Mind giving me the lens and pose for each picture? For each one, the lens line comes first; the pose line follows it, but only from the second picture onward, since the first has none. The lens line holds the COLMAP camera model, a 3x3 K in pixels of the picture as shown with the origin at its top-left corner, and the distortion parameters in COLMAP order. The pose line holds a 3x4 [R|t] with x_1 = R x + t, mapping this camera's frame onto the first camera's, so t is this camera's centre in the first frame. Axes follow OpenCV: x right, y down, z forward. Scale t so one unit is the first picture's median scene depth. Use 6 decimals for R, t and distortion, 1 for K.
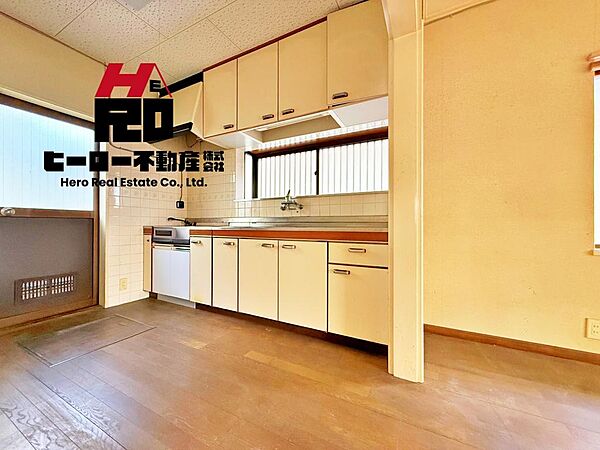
lens RADIAL K [[239.5, 0, 296.8], [0, 239.5, 223.5], [0, 0, 1]] dist [-0.000517, 0.000715]
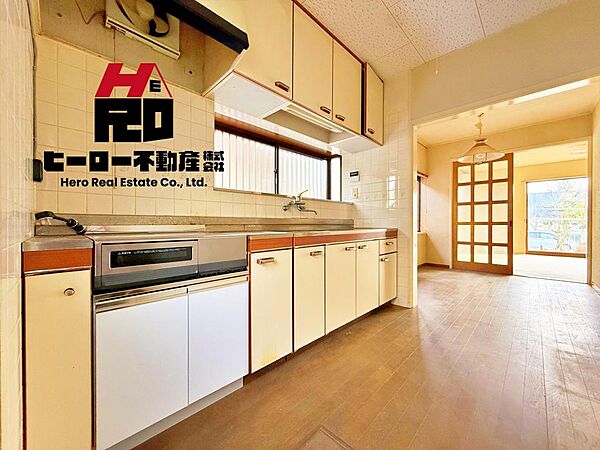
lens RADIAL K [[239.5, 0, 296.9], [0, 239.5, 225.2], [0, 0, 1]] dist [-0.000517, 0.000715]
pose [[0.287781, -0.009338, 0.957651, -0.957414], [0.000802, 0.999954, 0.009510, -0.012028], [-0.957696, -0.001969, 0.287776, 0.778549]]
